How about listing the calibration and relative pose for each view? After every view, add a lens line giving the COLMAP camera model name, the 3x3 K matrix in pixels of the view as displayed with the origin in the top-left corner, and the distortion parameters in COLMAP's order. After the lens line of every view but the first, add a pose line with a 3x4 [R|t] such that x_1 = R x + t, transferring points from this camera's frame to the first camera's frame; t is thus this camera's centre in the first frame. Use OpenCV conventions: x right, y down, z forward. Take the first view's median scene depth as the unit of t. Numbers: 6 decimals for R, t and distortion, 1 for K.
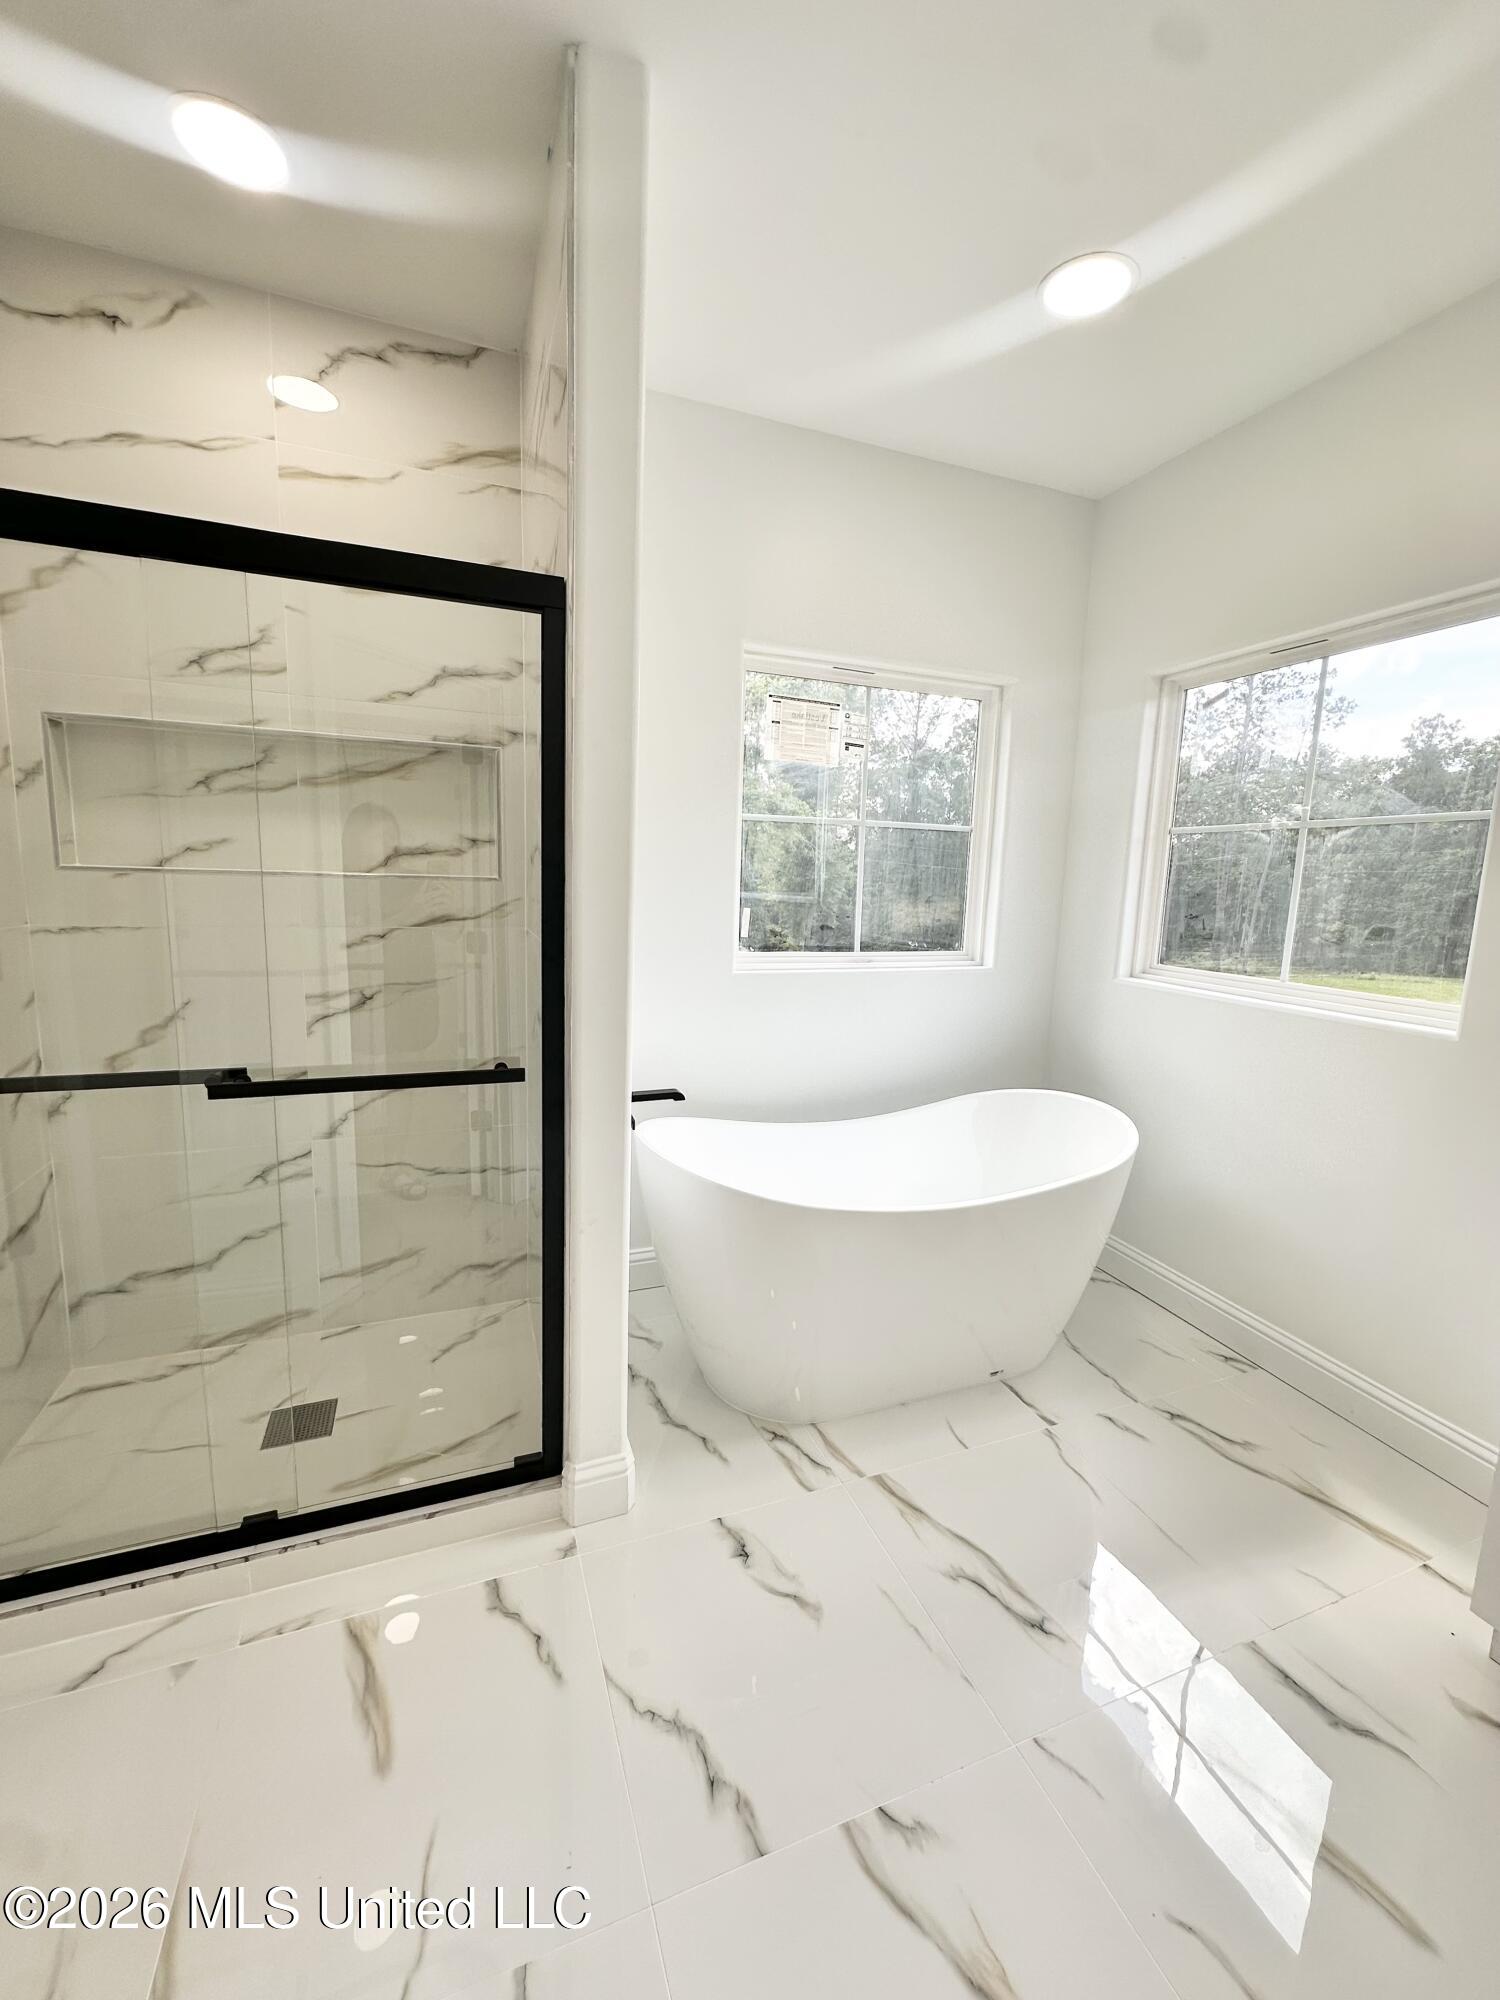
lens RADIAL K [[785.8, 0, 756.9], [0, 785.8, 1003.7], [0, 0, 1]] dist [-0.014679, 0.000279]
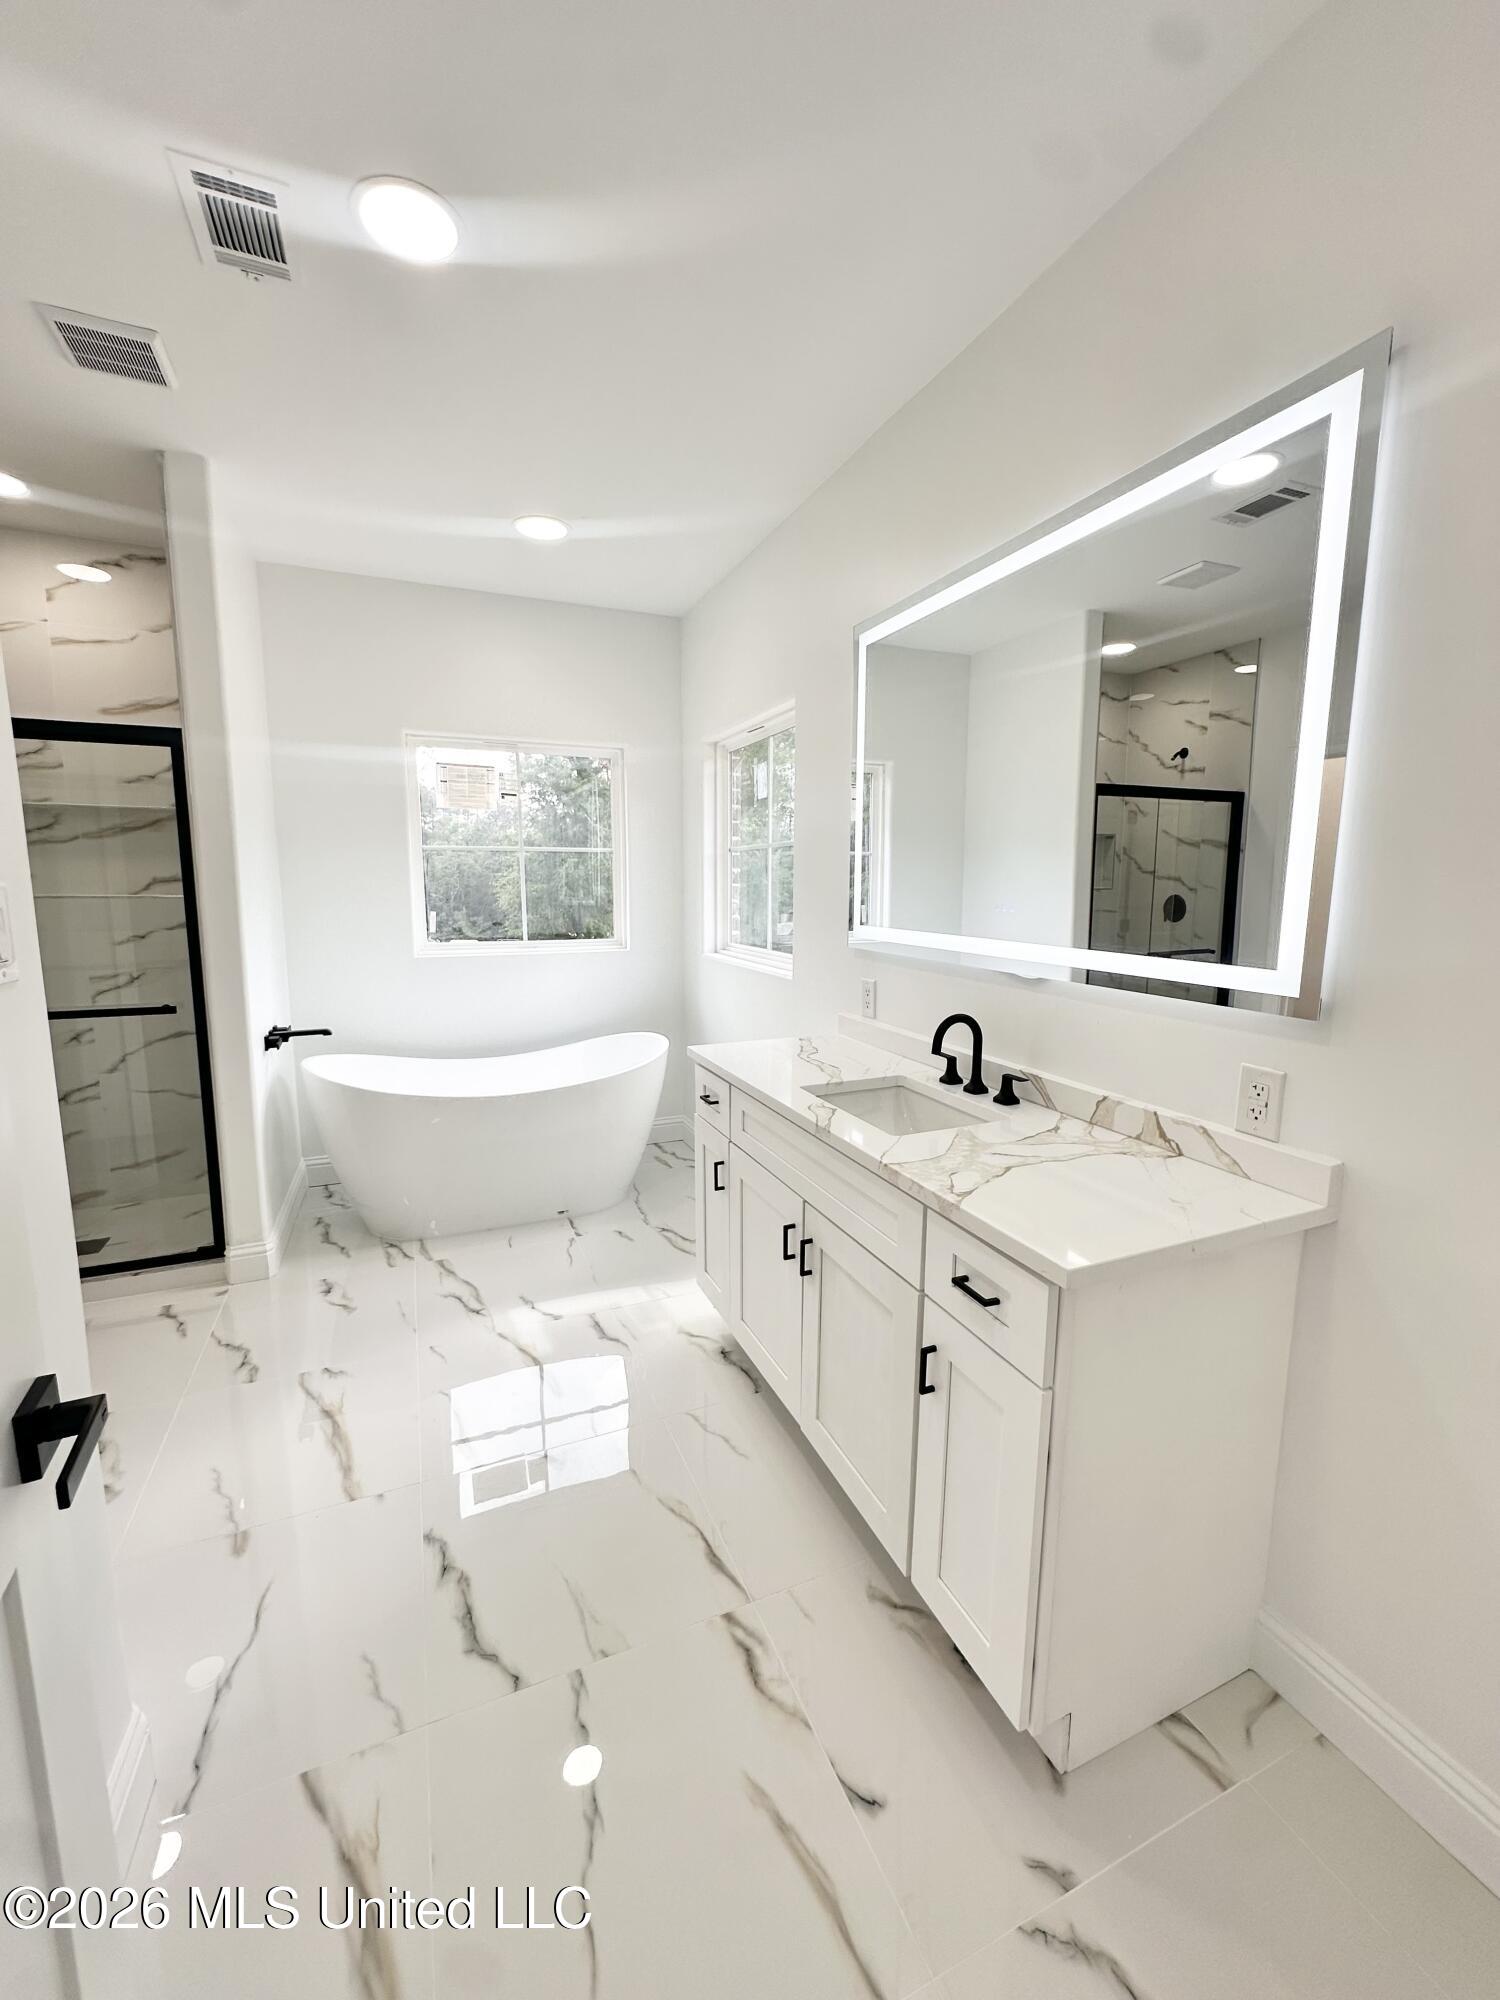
lens RADIAL K [[798.5, 0, 750.0], [0, 798.5, 1000.0], [0, 0, 1]] dist [0.001397, 0.000319]
pose [[0.999228, -0.031898, 0.022949, 0.695390], [0.032275, 0.999347, -0.016235, 0.106246], [-0.022416, 0.016963, 0.999605, -0.601553]]
